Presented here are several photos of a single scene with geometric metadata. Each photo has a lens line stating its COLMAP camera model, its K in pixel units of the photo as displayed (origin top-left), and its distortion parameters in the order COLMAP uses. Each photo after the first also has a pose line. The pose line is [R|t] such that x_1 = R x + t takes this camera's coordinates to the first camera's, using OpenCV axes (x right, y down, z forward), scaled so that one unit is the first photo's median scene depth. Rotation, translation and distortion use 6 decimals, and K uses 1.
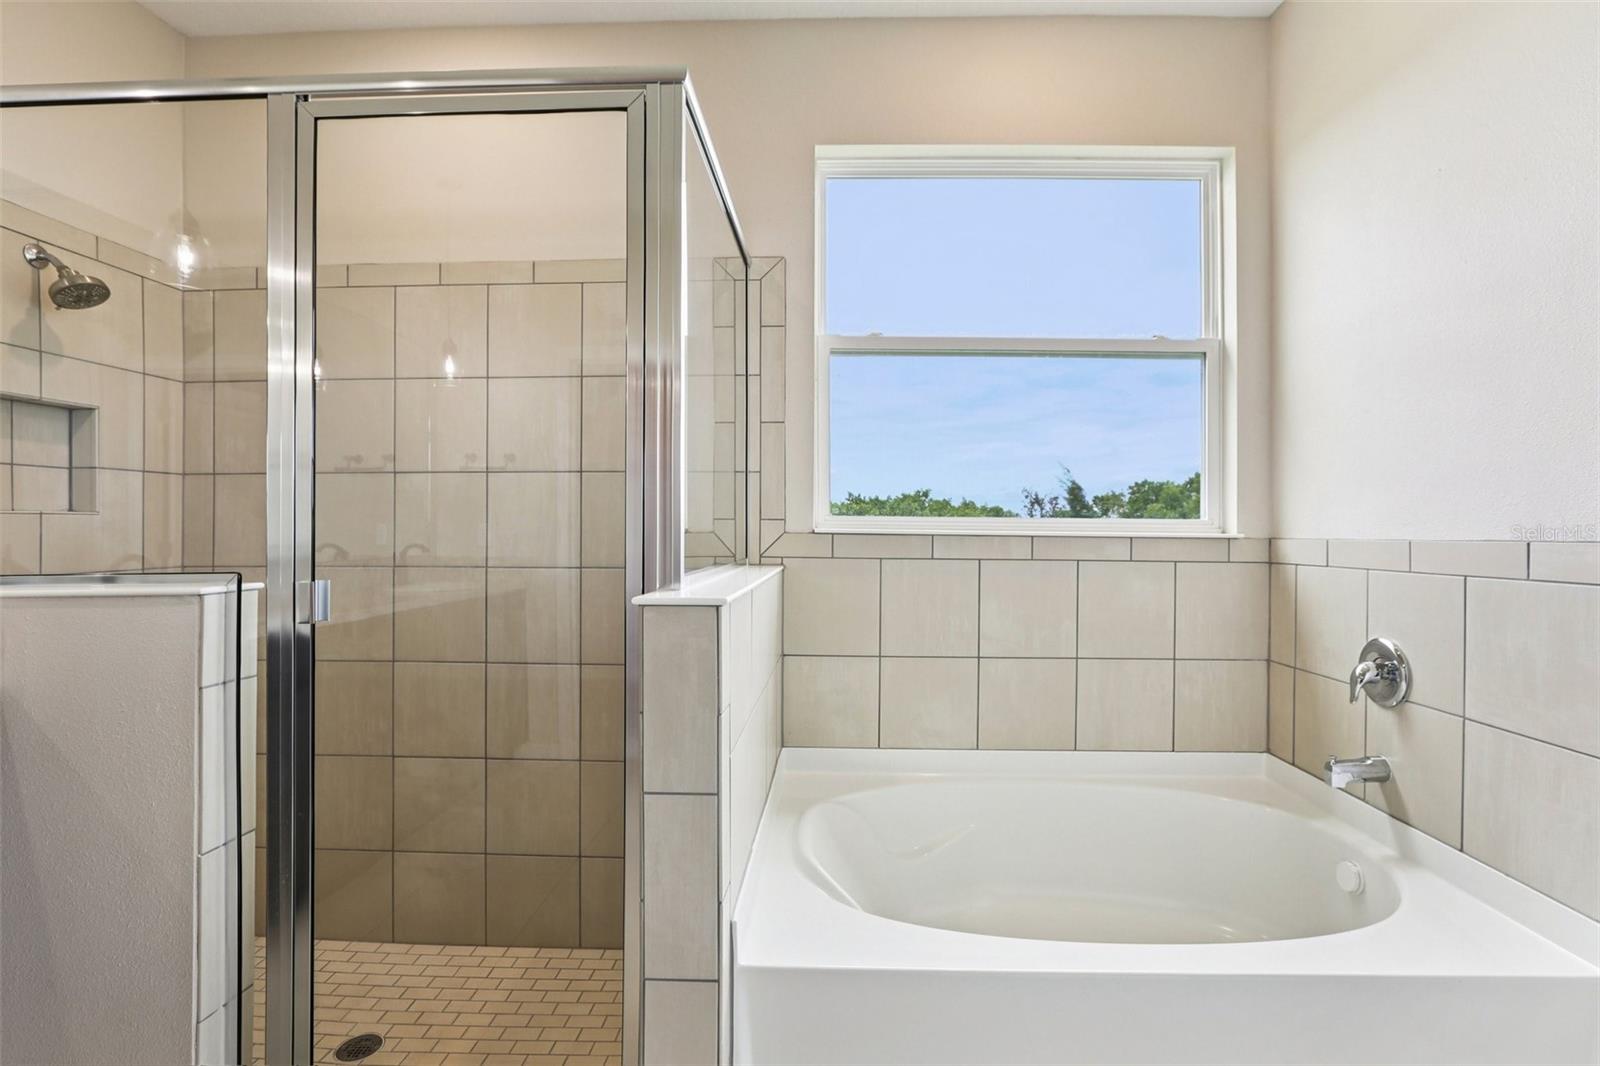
lens RADIAL K [[758.3, 0, 804.0], [0, 758.3, 524.8], [0, 0, 1]] dist [-0.005311, 0.002694]
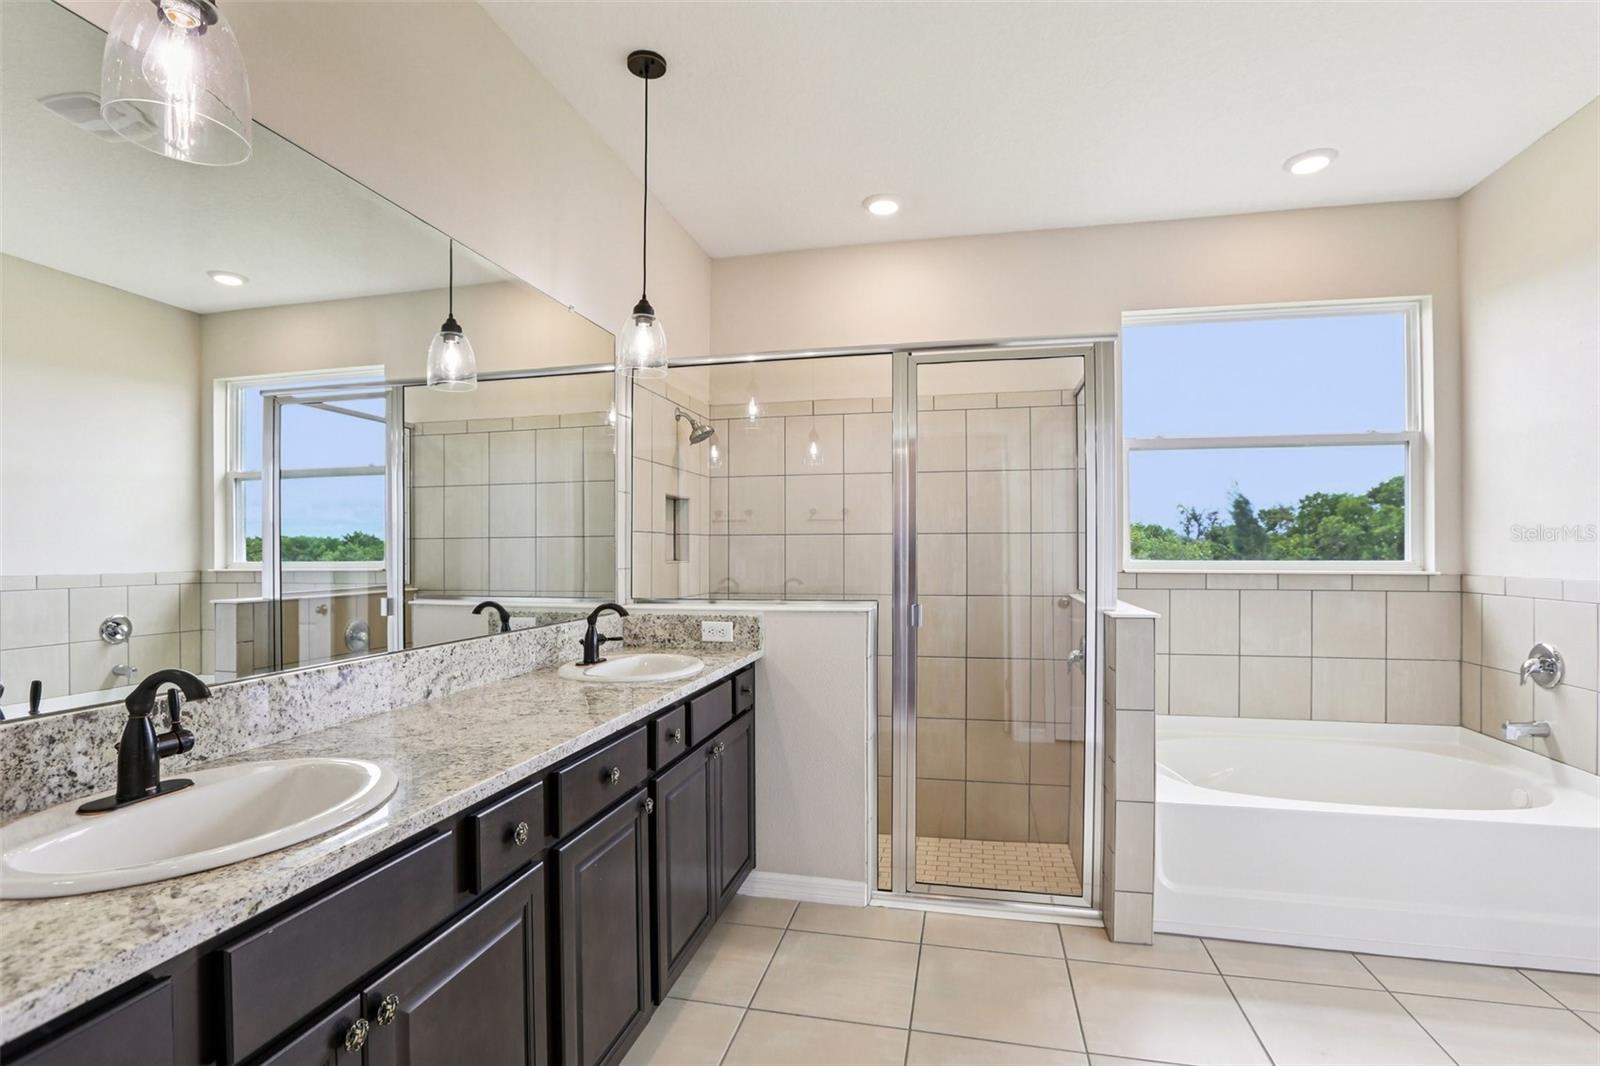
lens RADIAL K [[758.3, 0, 796.0], [0, 758.3, 540.9], [0, 0, 1]] dist [-0.005311, 0.002694]
pose [[0.984274, -0.006537, -0.176528, -0.360412], [0.006529, 0.999978, -0.000628, -0.052777], [0.176528, -0.000535, 0.984295, -0.613691]]
